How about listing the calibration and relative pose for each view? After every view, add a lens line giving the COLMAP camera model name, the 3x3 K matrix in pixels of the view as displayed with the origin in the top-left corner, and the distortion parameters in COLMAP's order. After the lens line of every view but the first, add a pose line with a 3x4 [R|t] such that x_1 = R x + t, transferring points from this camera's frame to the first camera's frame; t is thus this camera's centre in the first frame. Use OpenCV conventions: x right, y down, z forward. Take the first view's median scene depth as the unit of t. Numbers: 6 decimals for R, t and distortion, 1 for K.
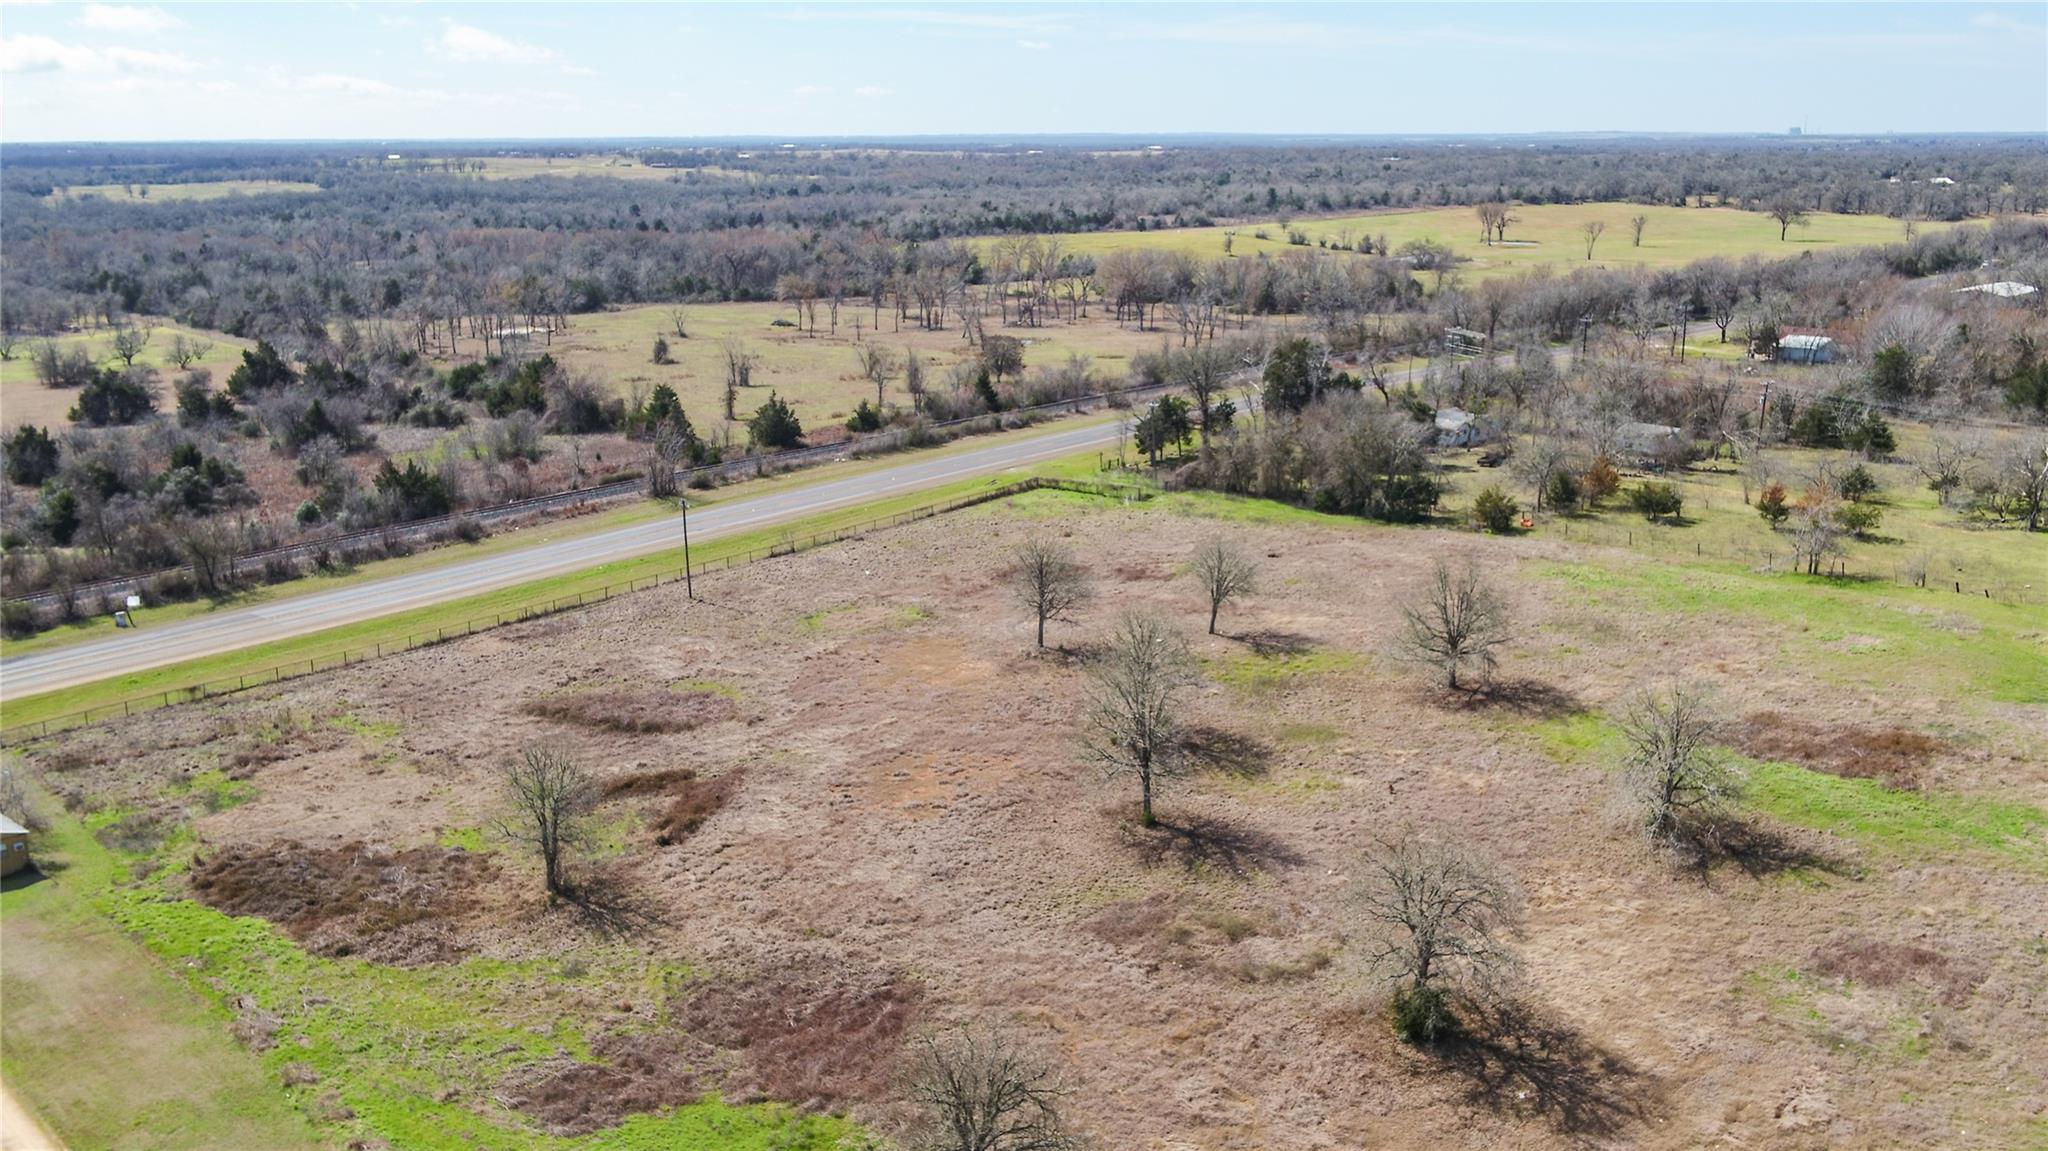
lens RADIAL K [[1818.0, 0, 1024.0], [0, 1818.0, 575.5], [0, 0, 1]] dist [0.000789, 0.011473]
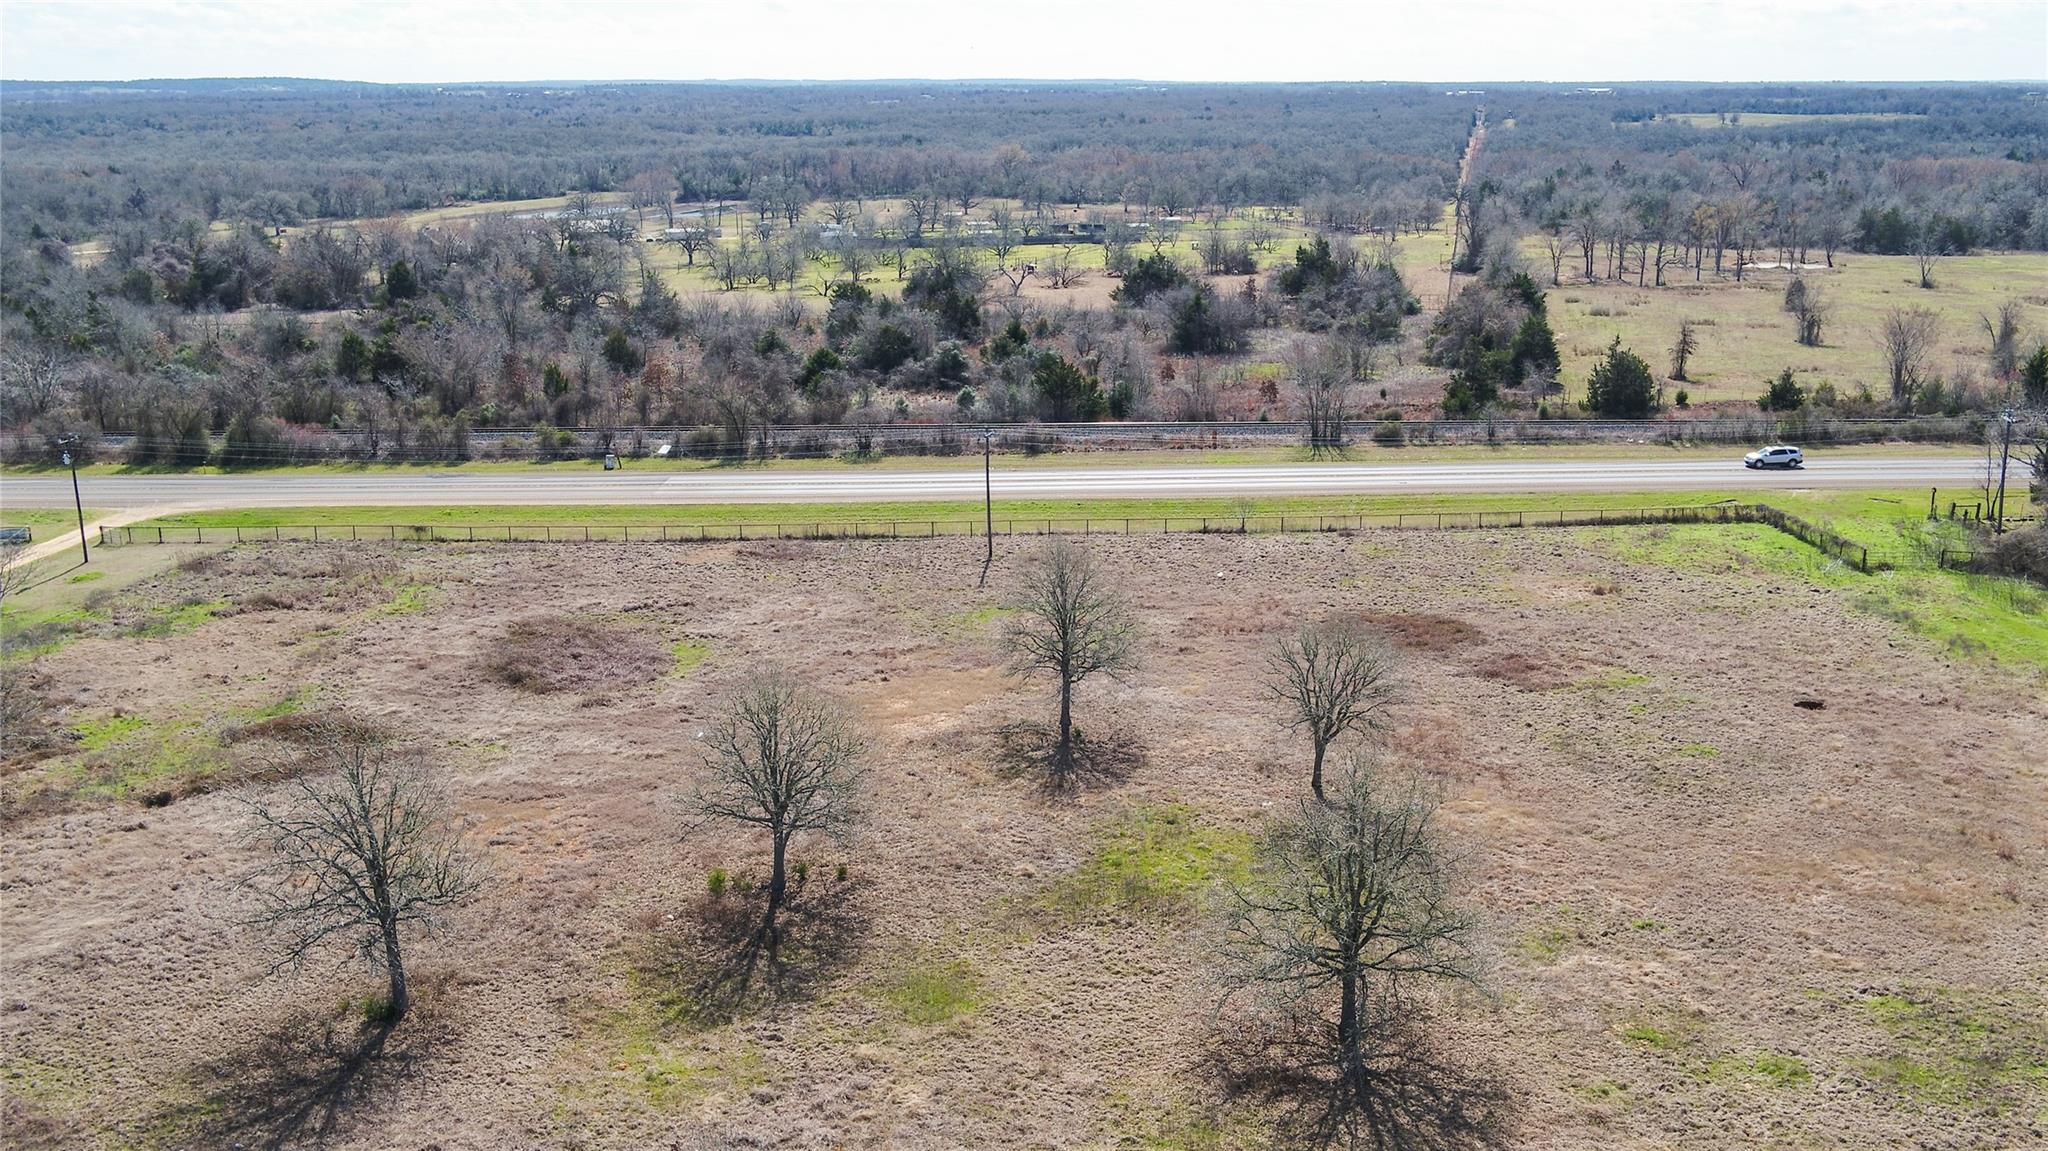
lens RADIAL K [[1818.0, 0, 1024.0], [0, 1818.0, 575.5], [0, 0, 1]] dist [0.000789, 0.011473]
pose [[0.643698, 0.208350, -0.736372, 0.267063], [-0.184949, 0.976056, 0.114493, -0.047648], [0.742595, 0.062493, 0.666819, 0.336257]]
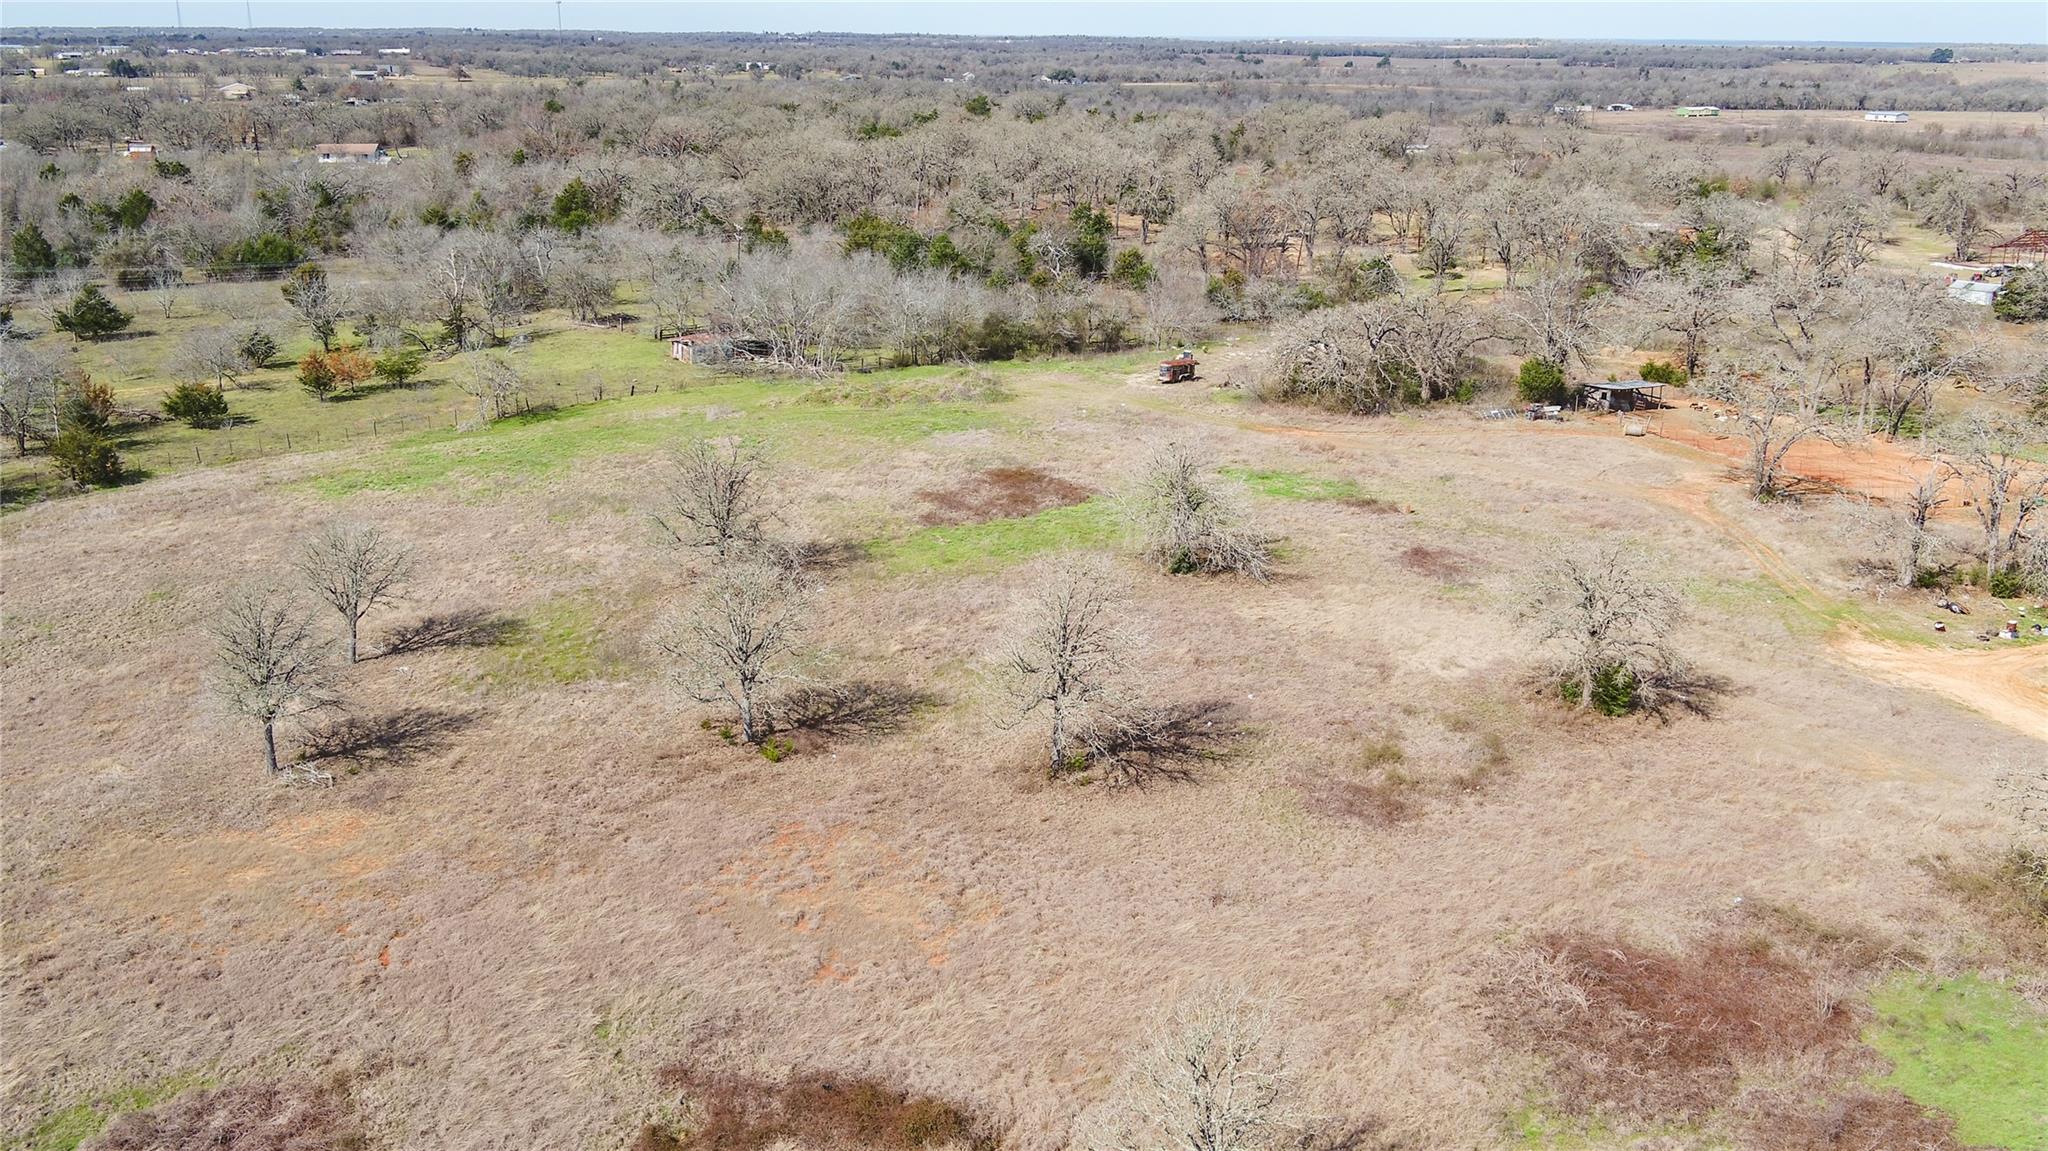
lens RADIAL K [[1818.0, 0, 1024.0], [0, 1818.0, 575.5], [0, 0, 1]] dist [0.000789, 0.011473]
pose [[0.102780, -0.281604, 0.954010, -0.302727], [0.232951, 0.939232, 0.252145, -0.066387], [-0.967042, 0.196322, 0.162135, 0.406133]]
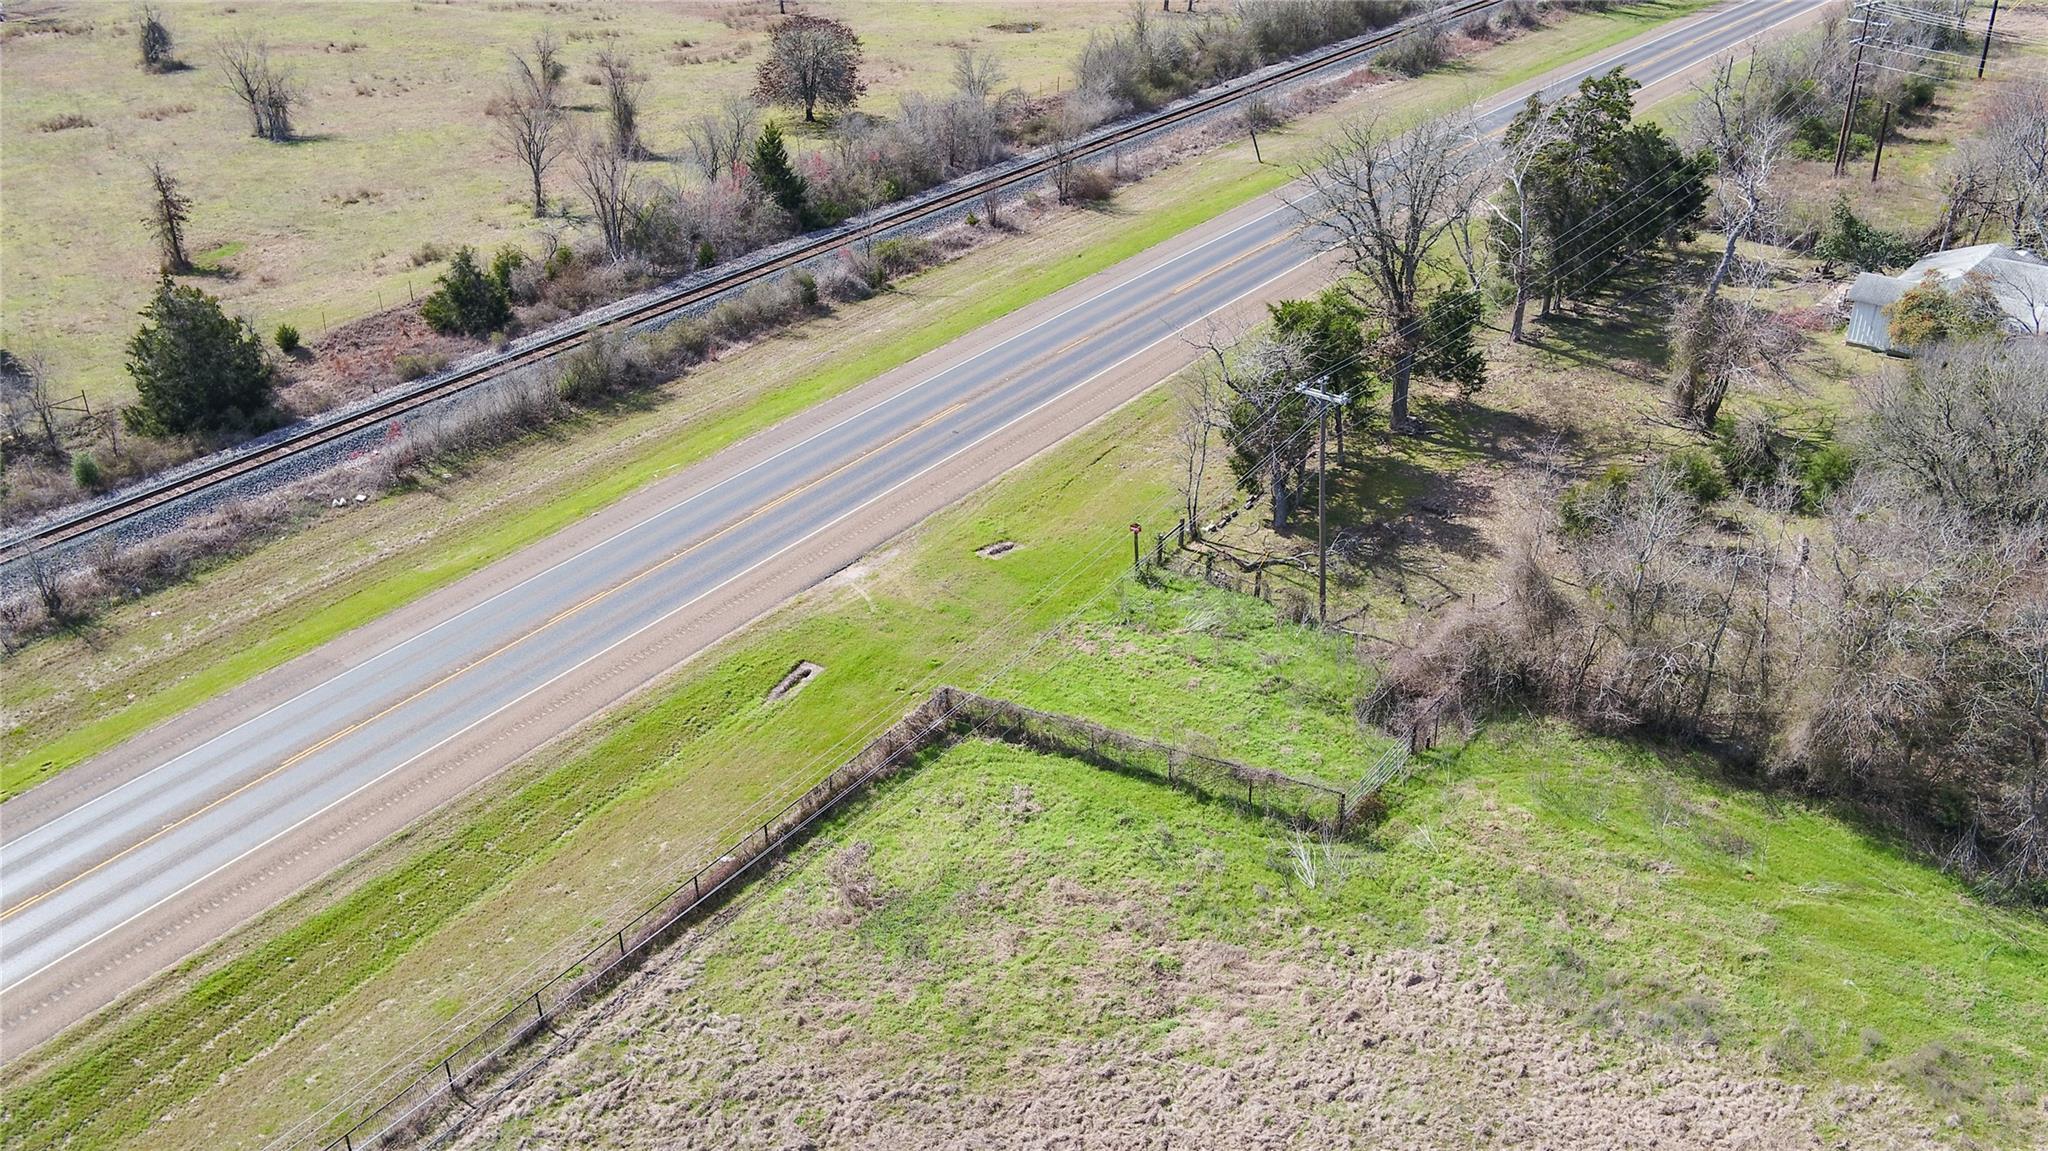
lens RADIAL K [[1818.0, 0, 1024.0], [0, 1818.0, 575.5], [0, 0, 1]] dist [0.000789, 0.011473]
pose [[0.995649, -0.052160, 0.077215, -0.001590], [0.034035, 0.974965, 0.219736, -0.115560], [-0.086744, -0.216152, 0.972499, 0.623451]]
